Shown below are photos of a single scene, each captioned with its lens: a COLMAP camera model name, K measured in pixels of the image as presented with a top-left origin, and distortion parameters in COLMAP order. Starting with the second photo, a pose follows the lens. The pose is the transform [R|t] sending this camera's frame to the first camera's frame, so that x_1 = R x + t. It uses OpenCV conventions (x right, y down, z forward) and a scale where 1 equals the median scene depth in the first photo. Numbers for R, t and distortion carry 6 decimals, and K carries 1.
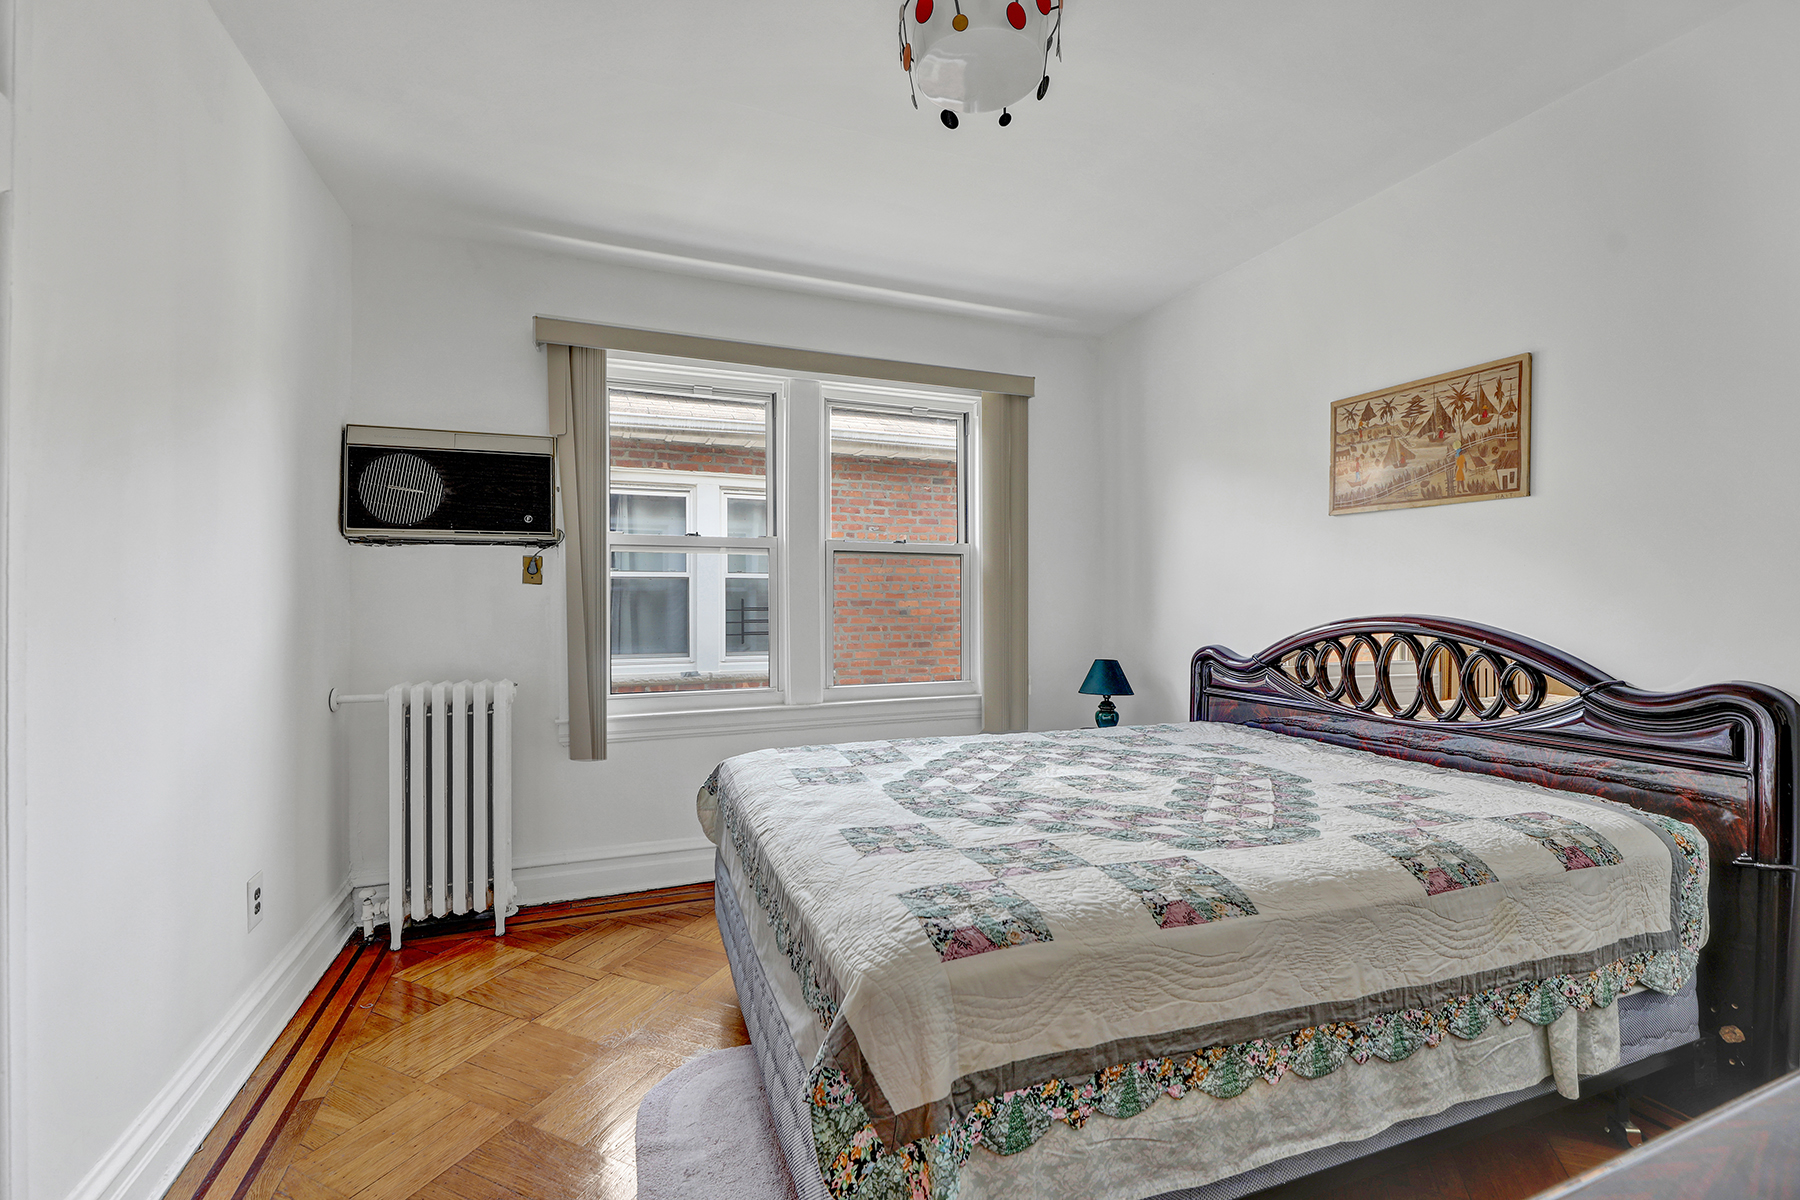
lens RADIAL K [[733.5, 0, 891.8], [0, 733.5, 602.1], [0, 0, 1]] dist [0.002252, -0.003328]
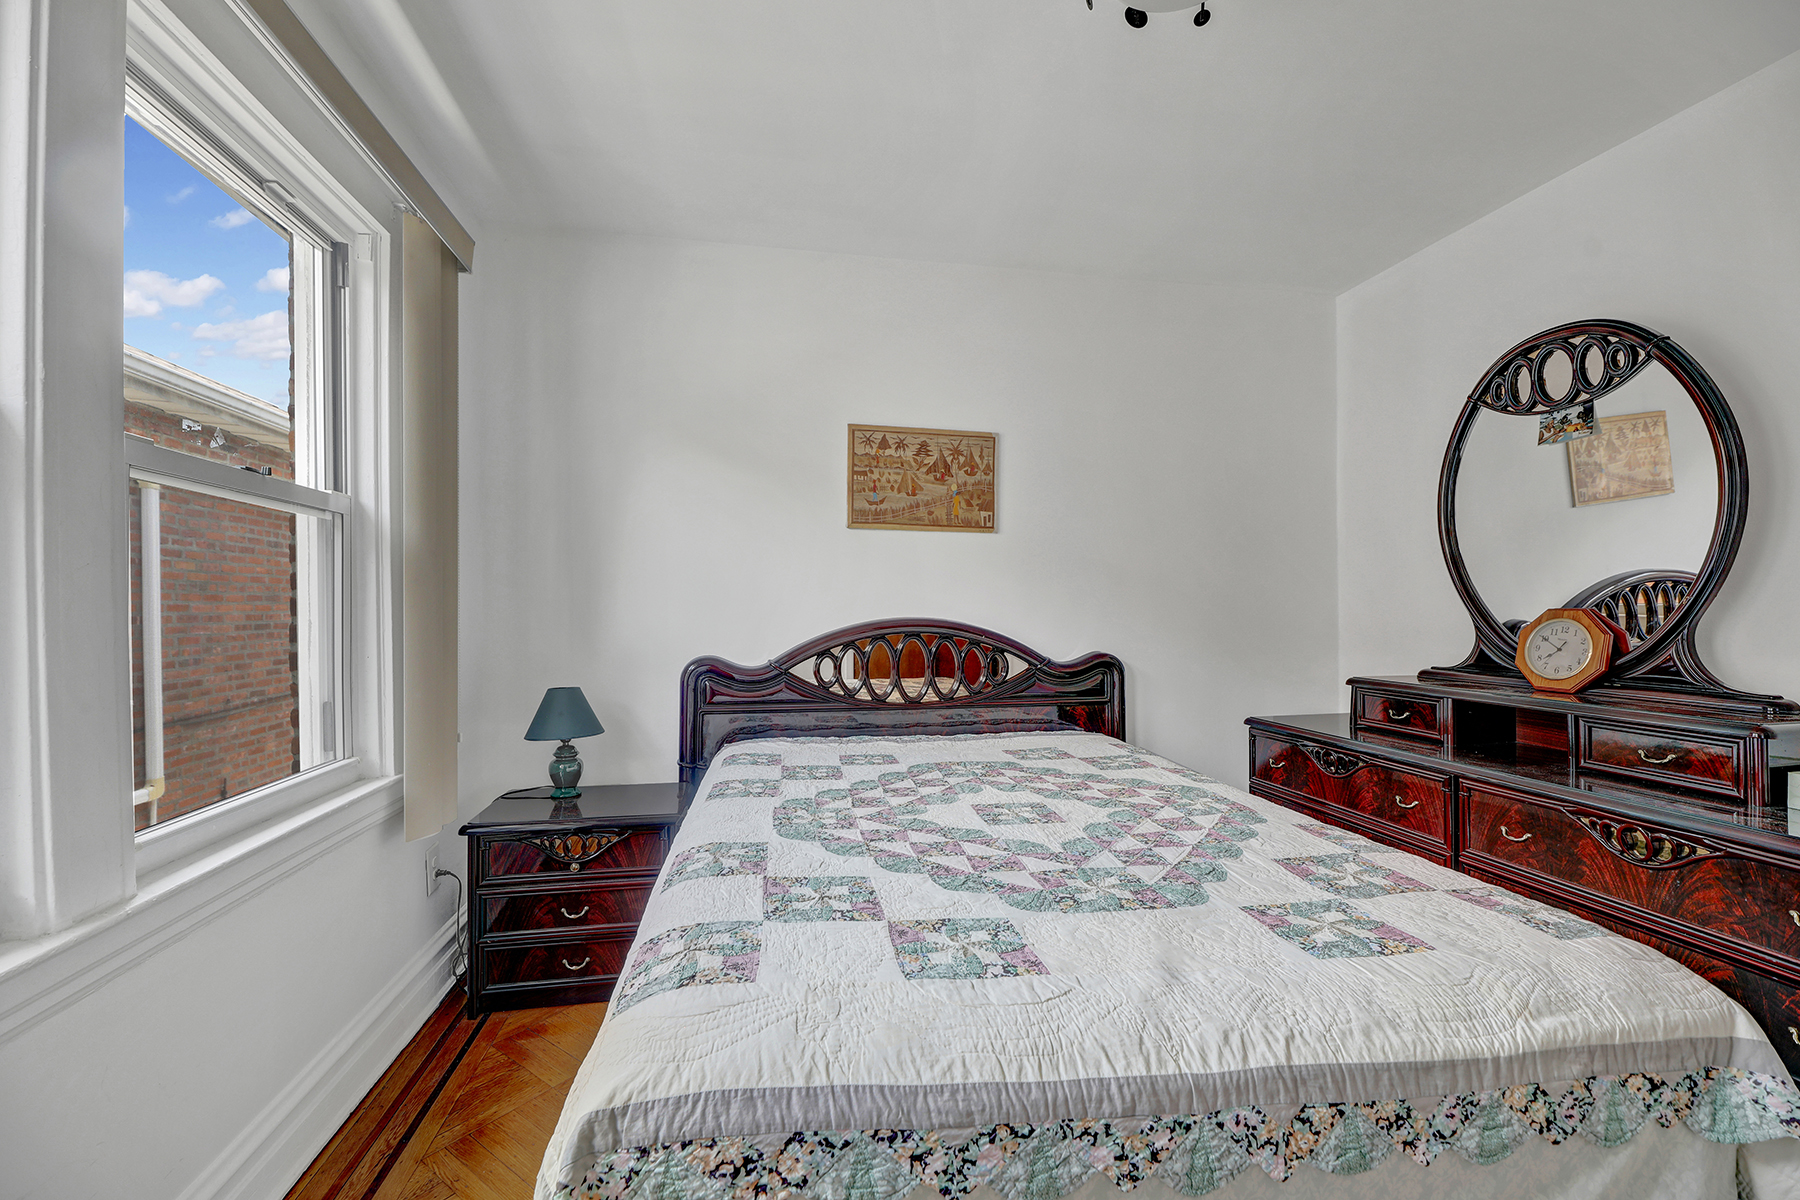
lens RADIAL K [[733.5, 0, 896.6], [0, 733.5, 605.4], [0, 0, 1]] dist [0.002252, -0.003328]
pose [[0.202931, 0.002048, 0.979191, -0.525318], [0.001342, 0.999996, -0.002370, -0.000714], [-0.979192, 0.001795, 0.202927, 0.827111]]
